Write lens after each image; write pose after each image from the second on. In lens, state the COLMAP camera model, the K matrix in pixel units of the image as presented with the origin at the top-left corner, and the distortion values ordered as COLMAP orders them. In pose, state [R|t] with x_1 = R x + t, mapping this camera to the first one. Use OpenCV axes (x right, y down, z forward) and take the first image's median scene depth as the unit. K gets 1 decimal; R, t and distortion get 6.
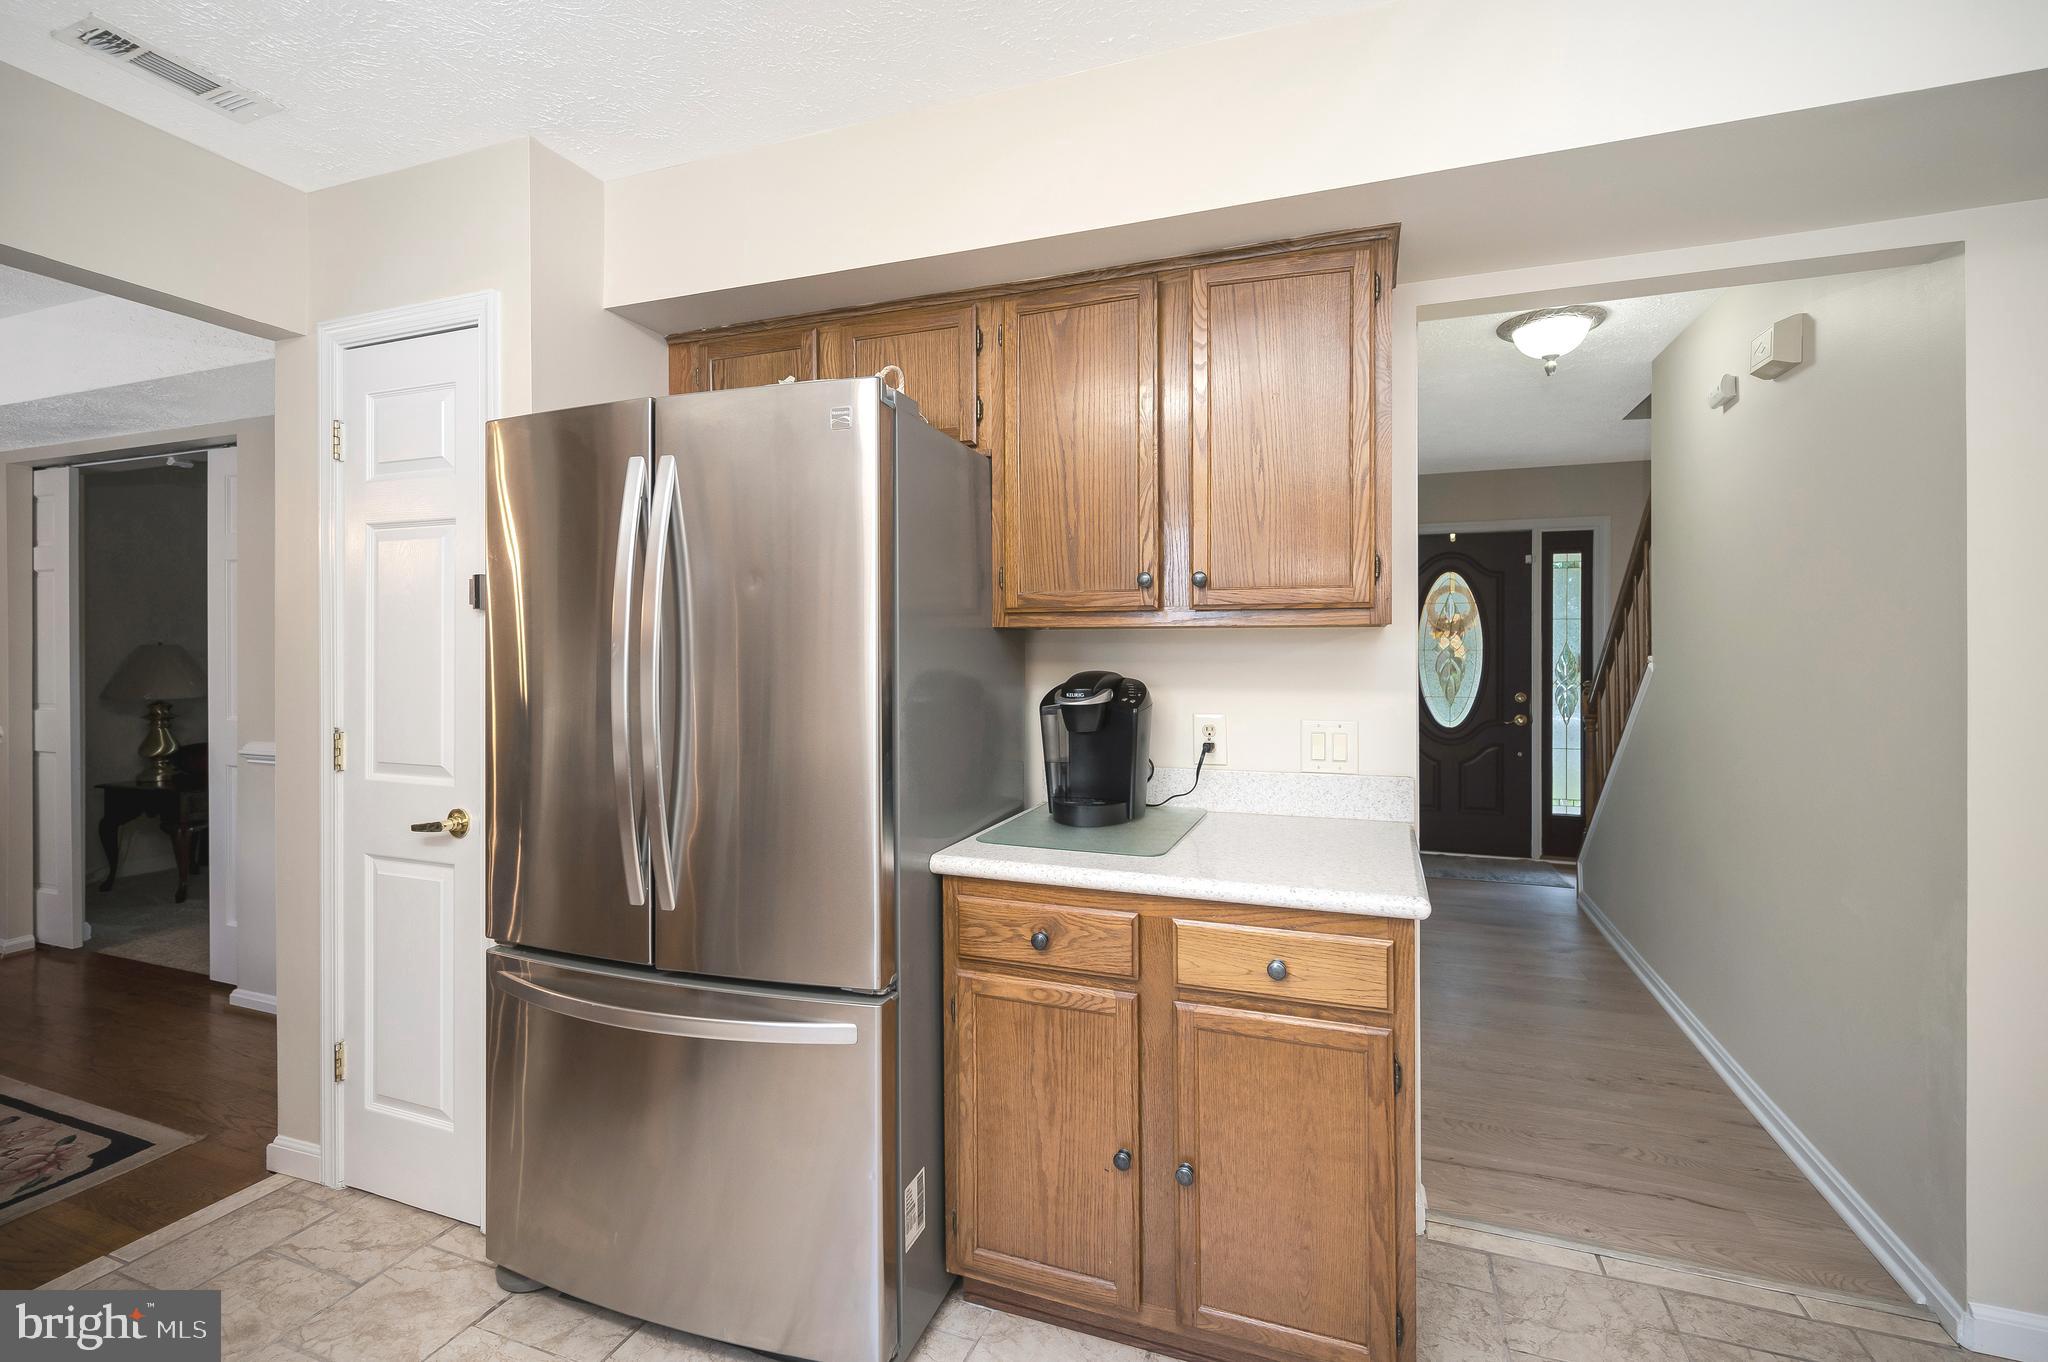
lens RADIAL K [[909.8, 0, 1024.5], [0, 909.8, 655.8], [0, 0, 1]] dist [-0.000742, 0.000283]
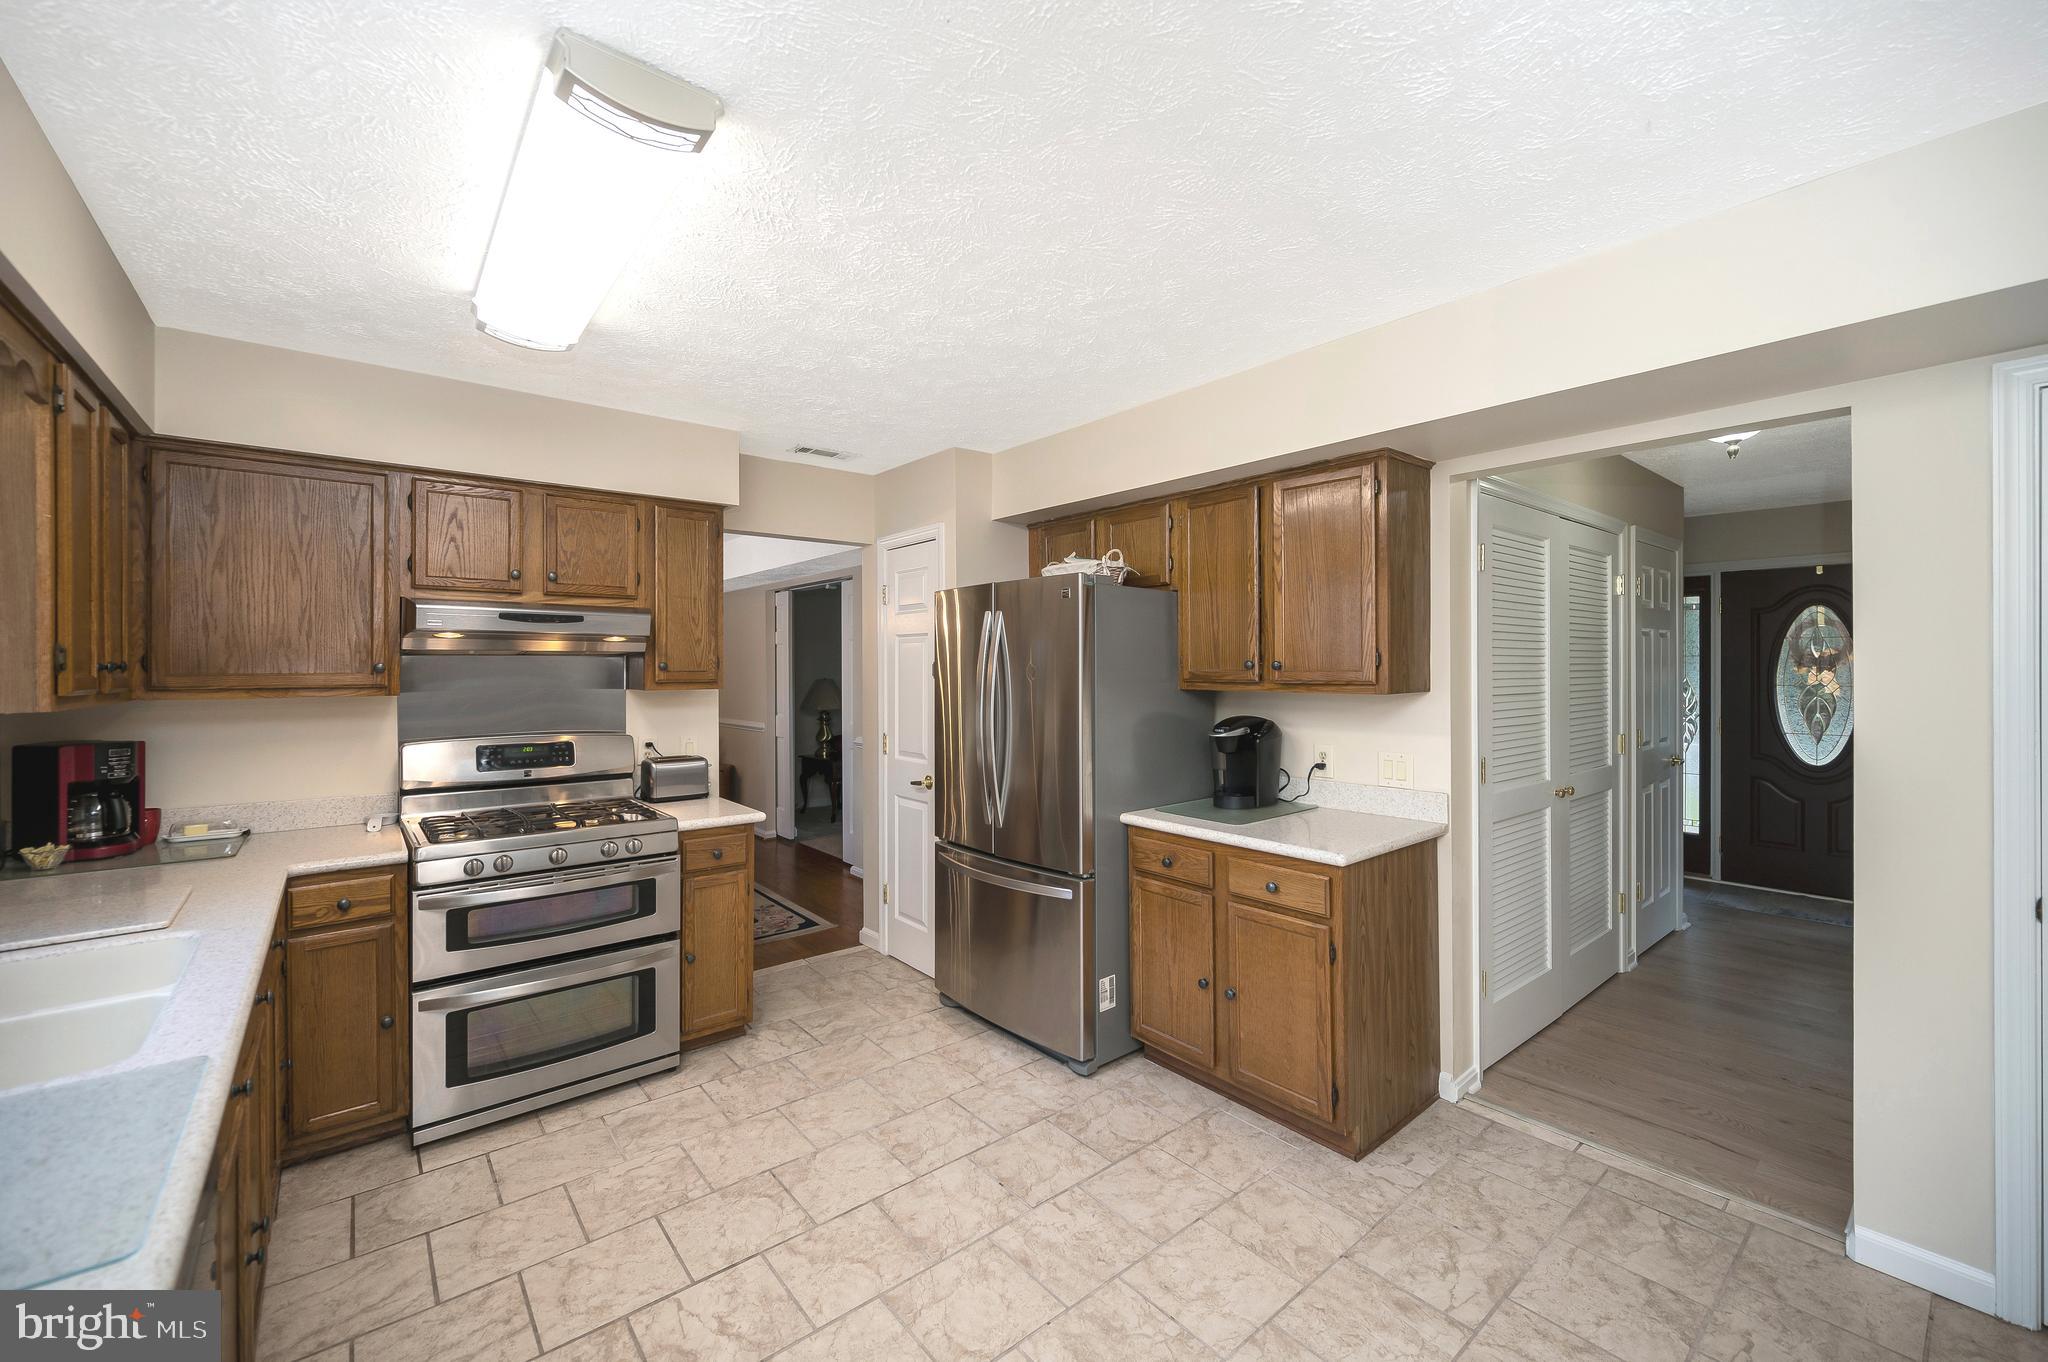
lens RADIAL K [[827.3, 0, 1031.9], [0, 827.3, 672.3], [0, 0, 1]] dist [0.000616, 0.000049]
pose [[0.868206, -0.000341, -0.496204, 0.512225], [0.001457, 0.999997, 0.001861, -0.068358], [0.496202, -0.002339, 0.868204, -0.510889]]
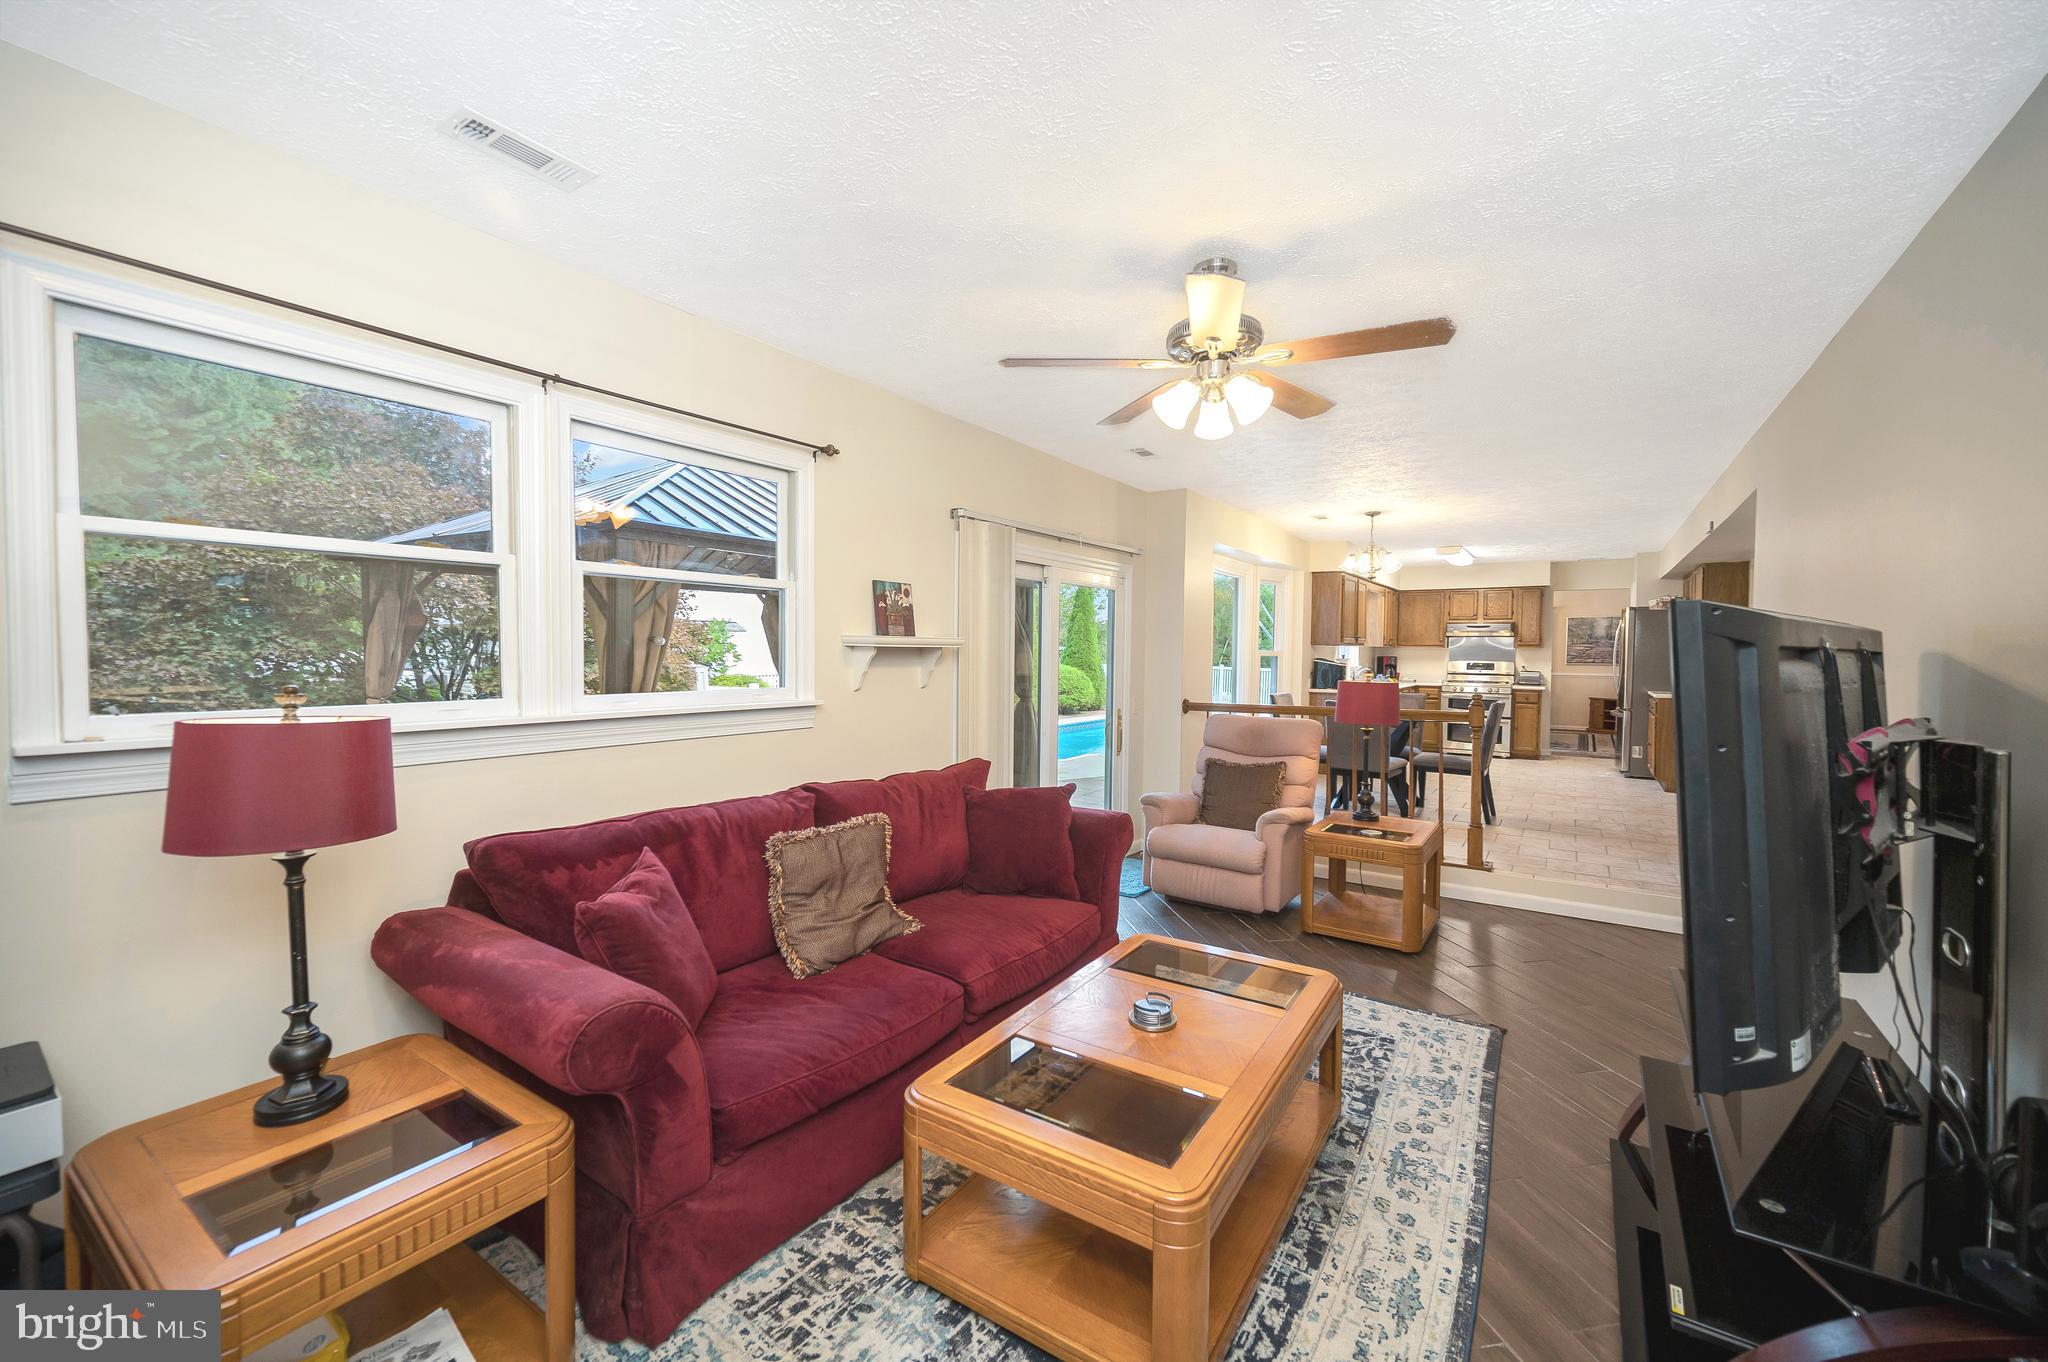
lens RADIAL K [[827.3, 0, 1018.8], [0, 827.3, 672.0], [0, 0, 1]] dist [0.000616, 0.000049]
pose [[-0.229750, 0.022277, -0.972995, 4.902436], [-0.012277, 0.999592, 0.025785, 0.024058], [0.973172, 0.017870, -0.229382, -1.324433]]
